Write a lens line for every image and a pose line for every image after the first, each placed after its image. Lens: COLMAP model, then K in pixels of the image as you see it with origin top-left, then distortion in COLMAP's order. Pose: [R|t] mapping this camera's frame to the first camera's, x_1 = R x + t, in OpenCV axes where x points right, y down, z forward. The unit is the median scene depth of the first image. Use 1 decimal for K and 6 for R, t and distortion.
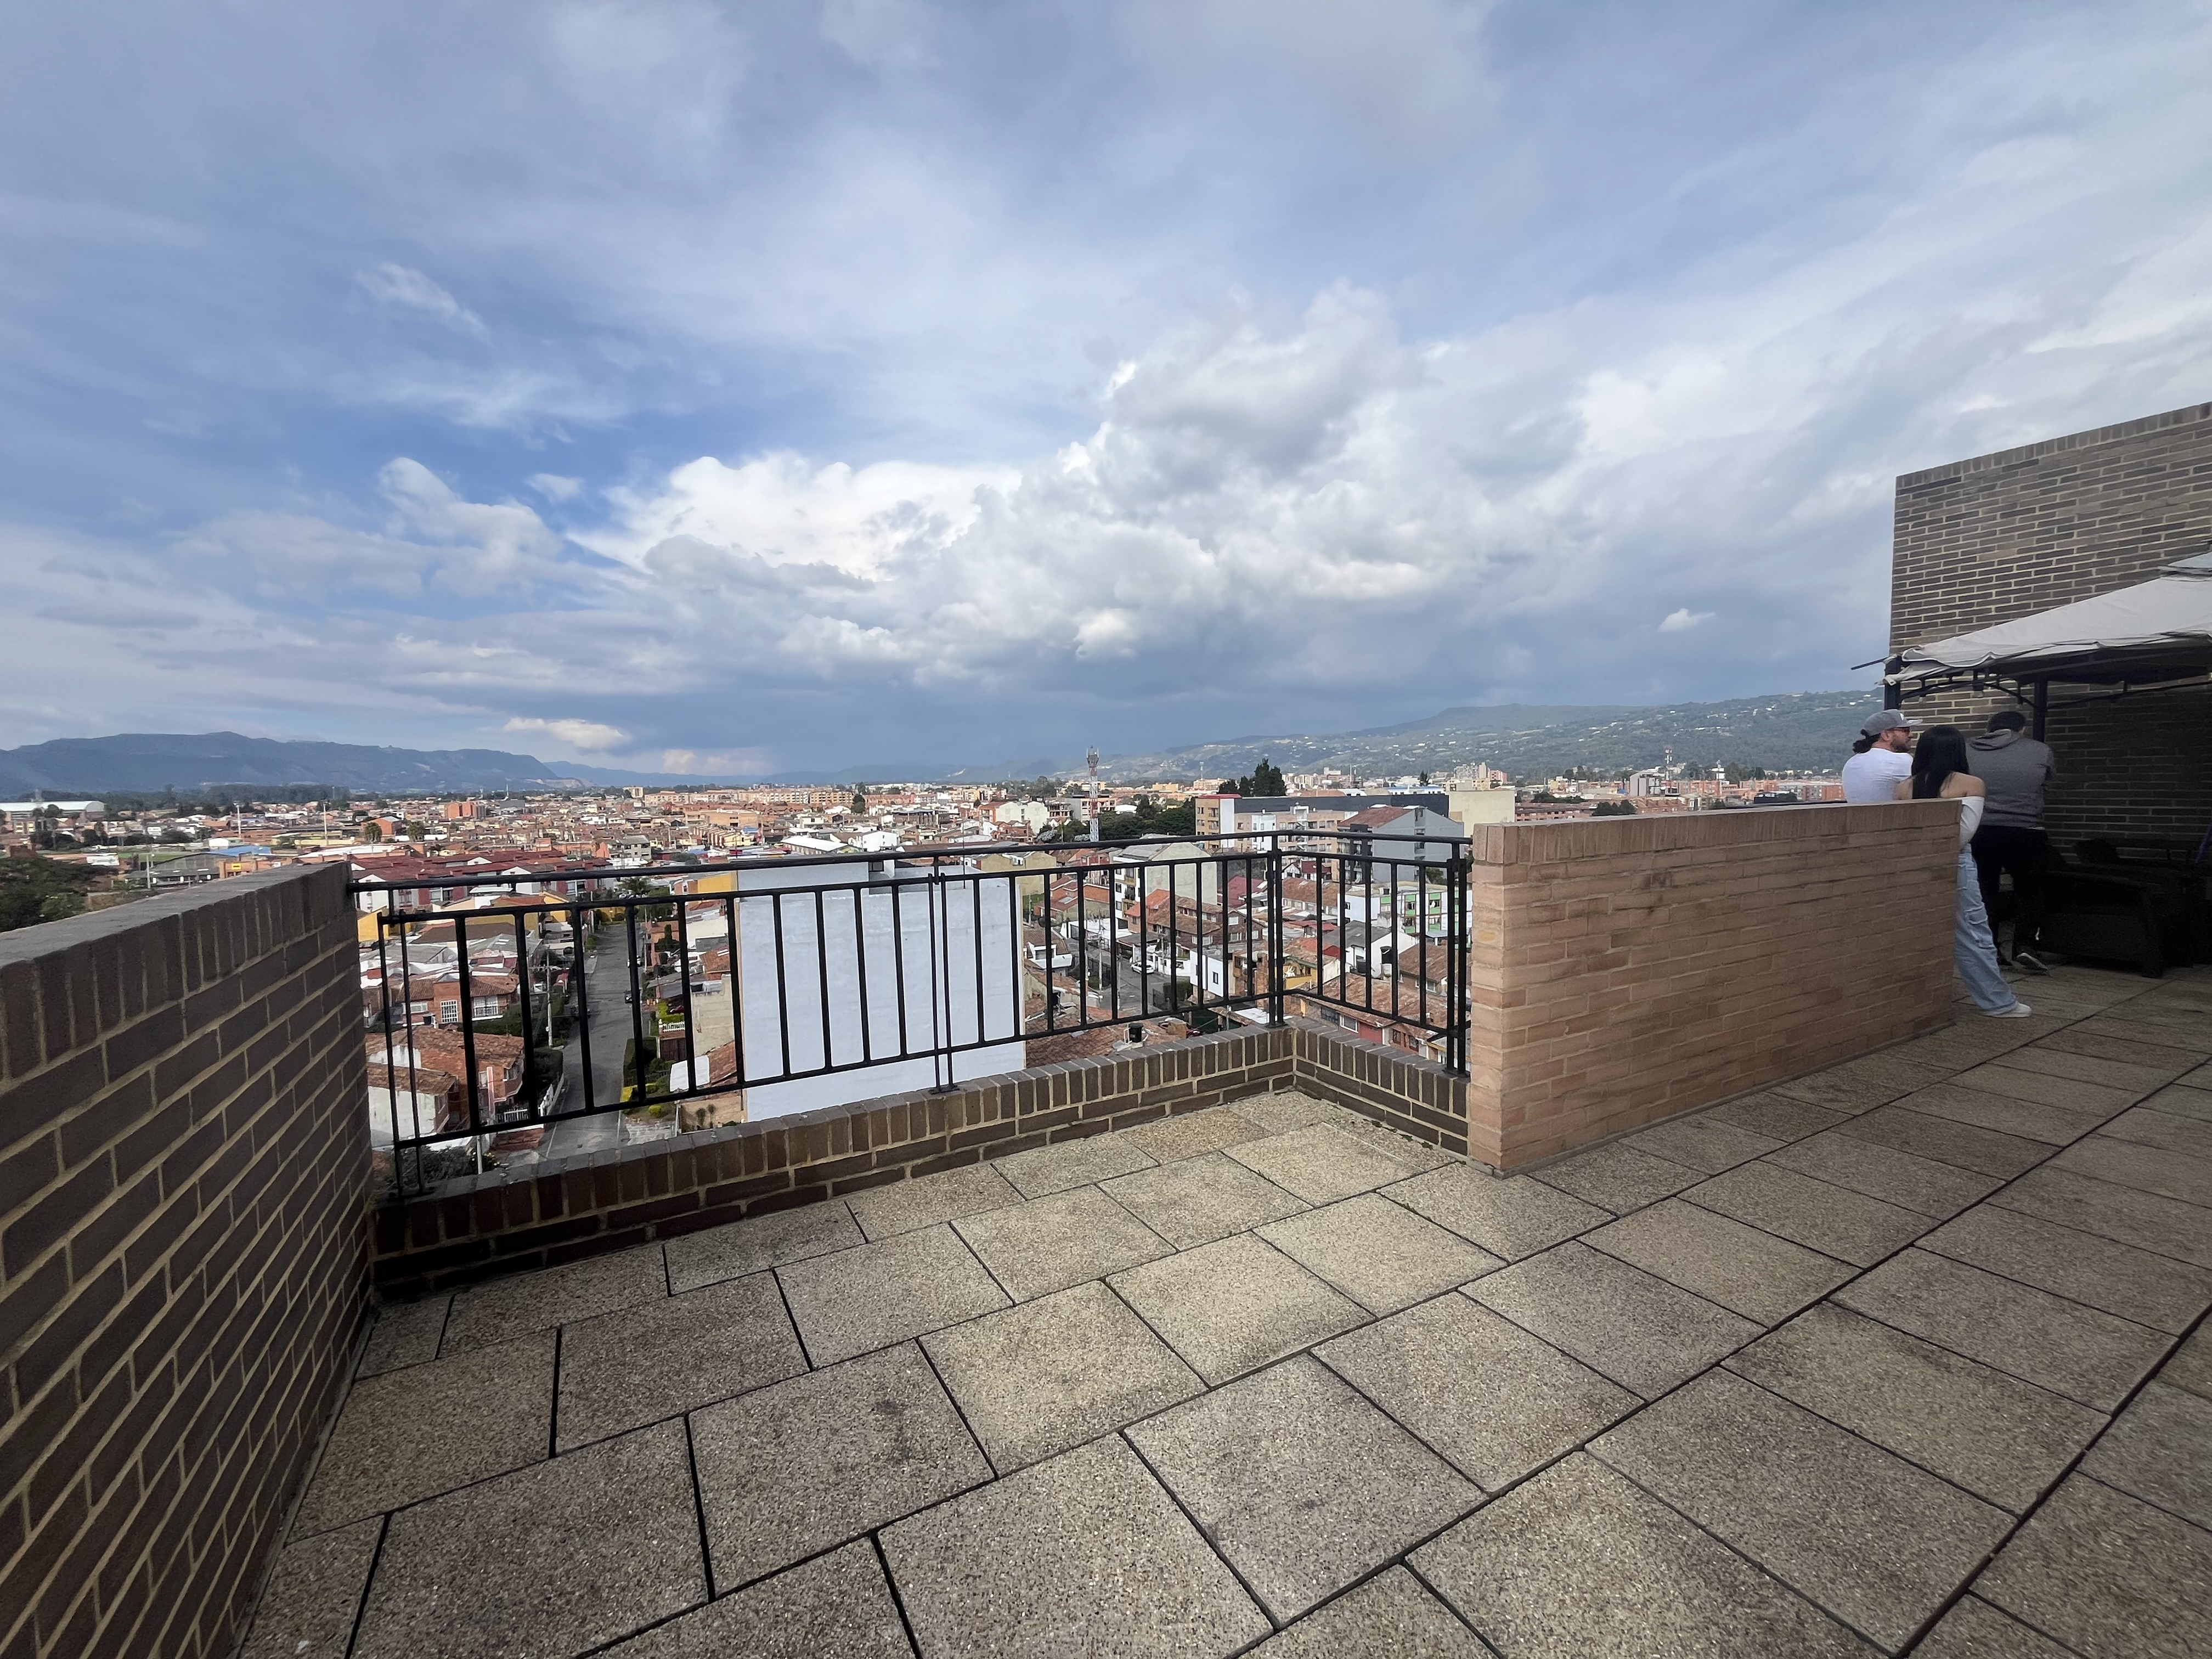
lens RADIAL K [[903.1, 0, 1101.3], [0, 903.1, 829.9], [0, 0, 1]] dist [-0.004063, 0.000015]
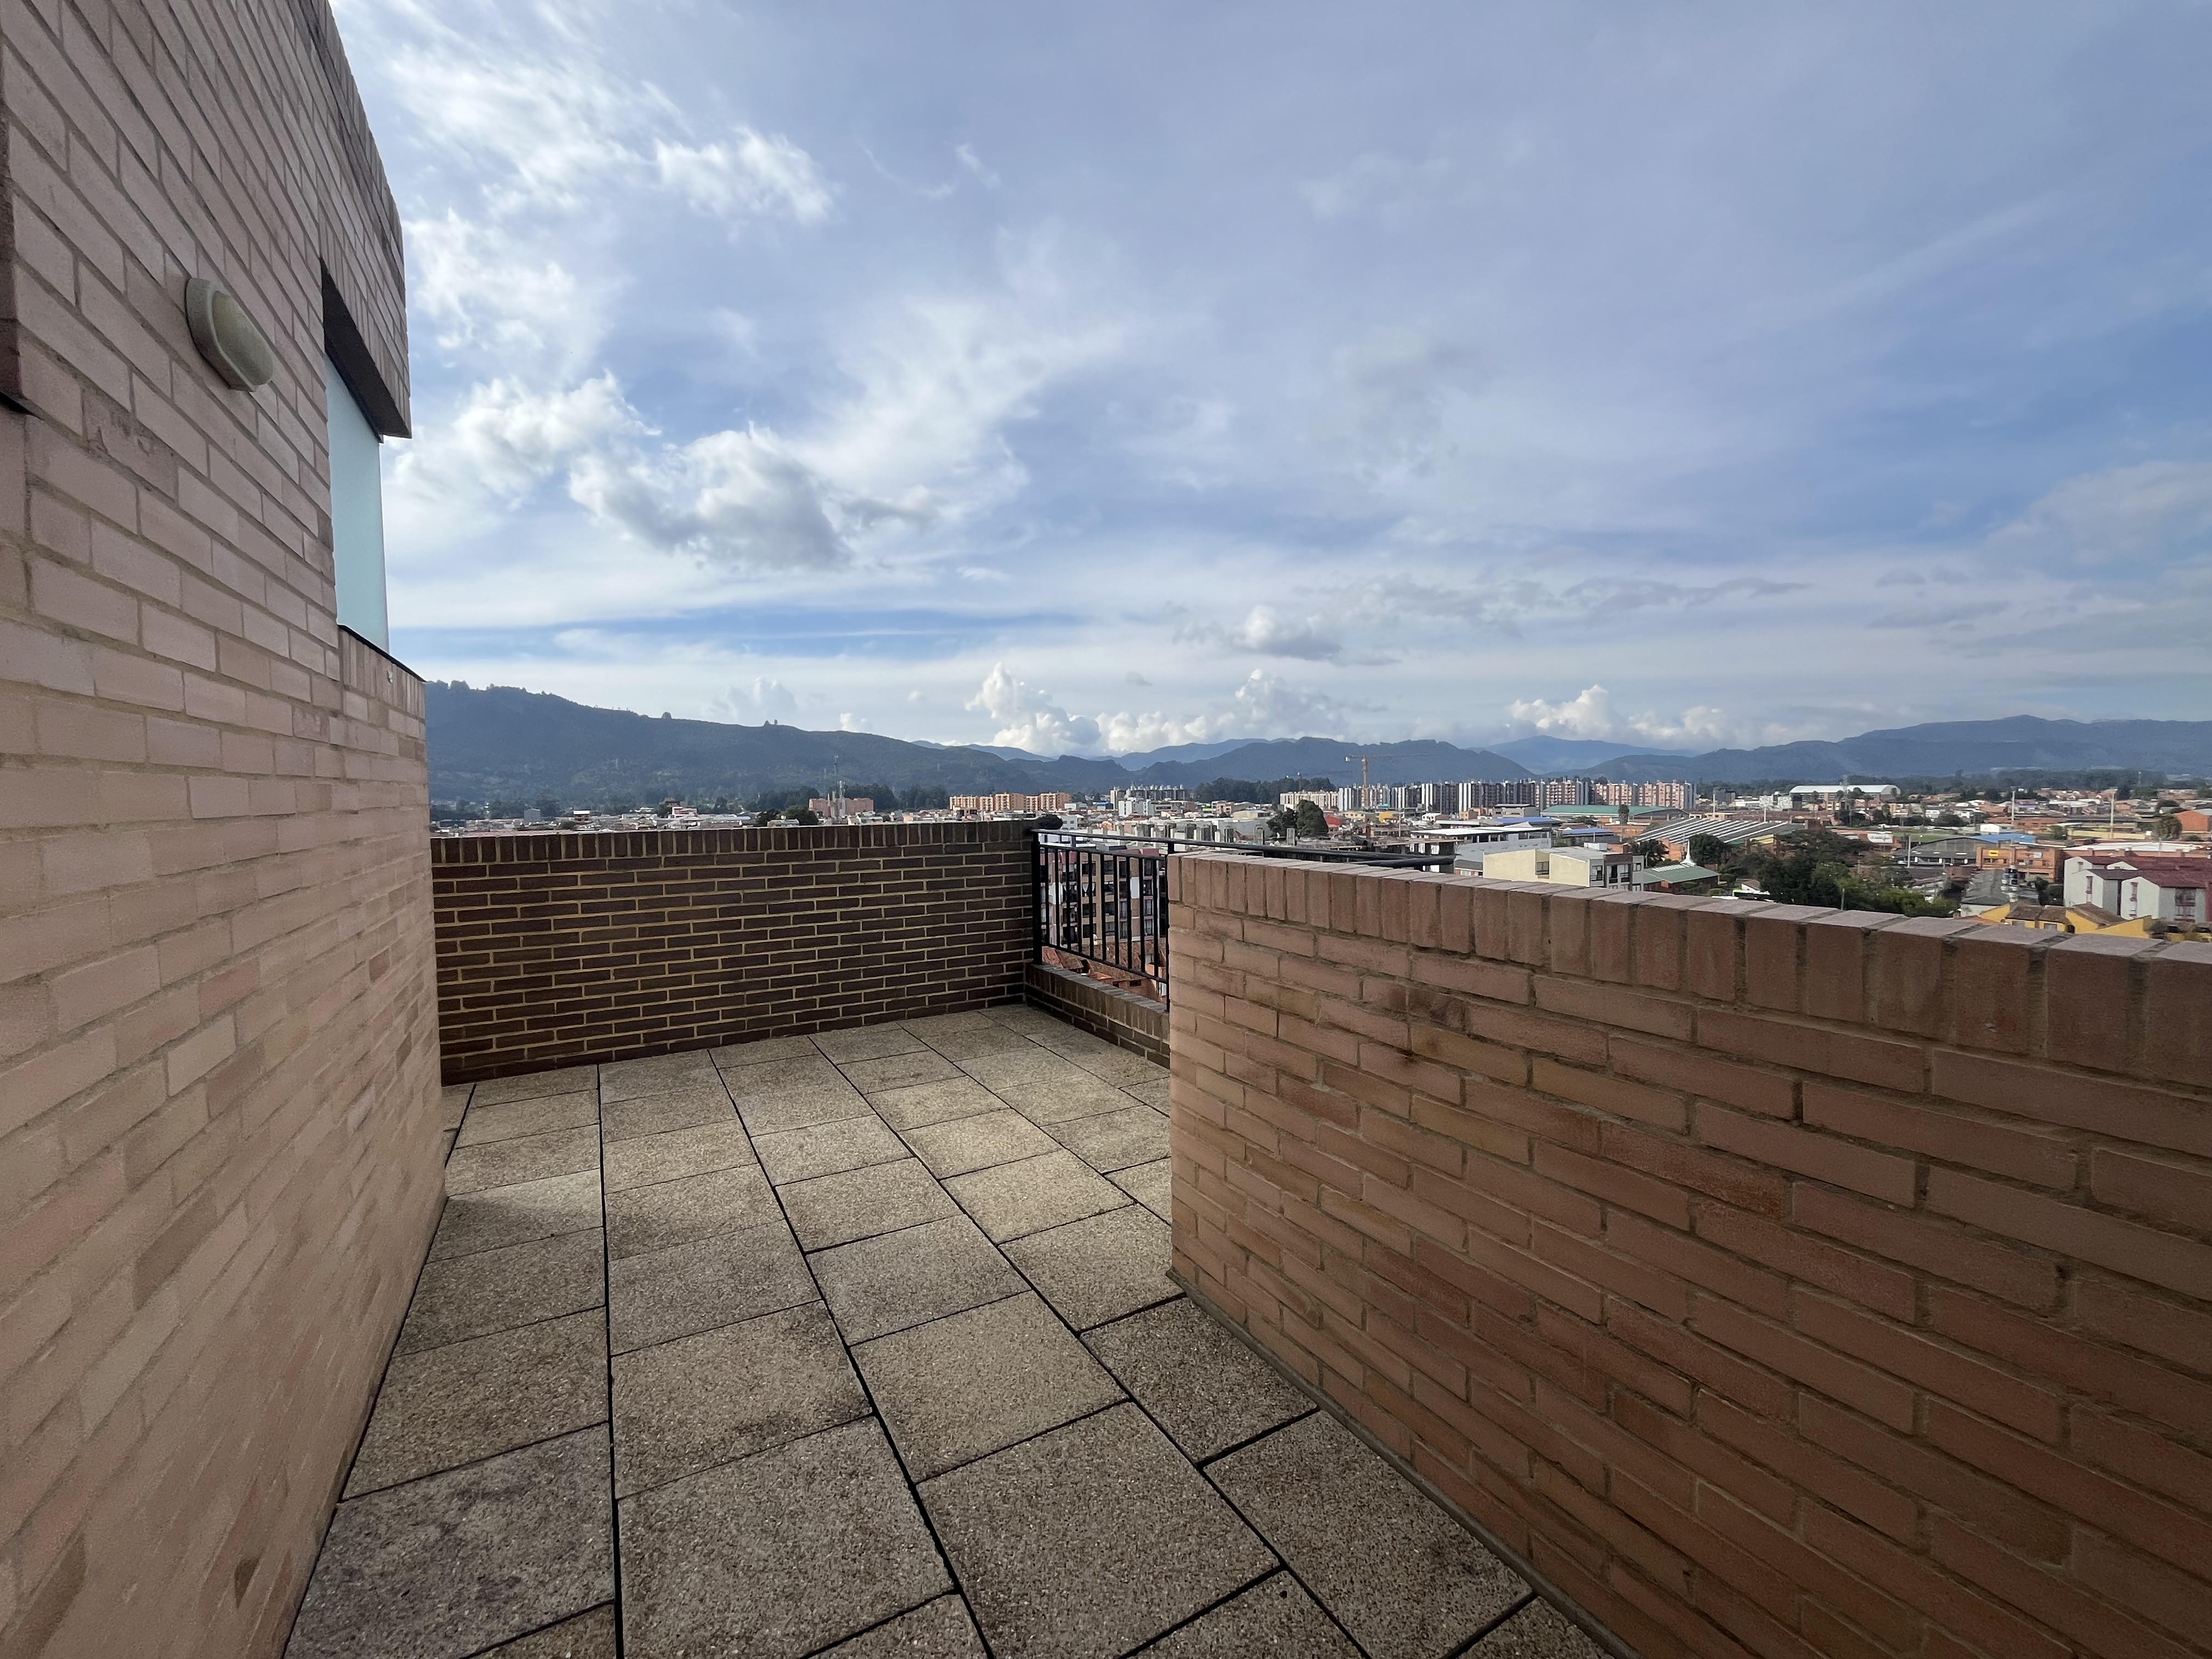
lens RADIAL K [[903.1, 0, 1101.3], [0, 903.1, 829.9], [0, 0, 1]] dist [-0.004063, 0.000015]
pose [[0.005108, 0.061196, -0.998113, 1.380008], [-0.044867, 0.997135, 0.060906, -0.081589], [0.998980, 0.044471, 0.007839, 1.000699]]
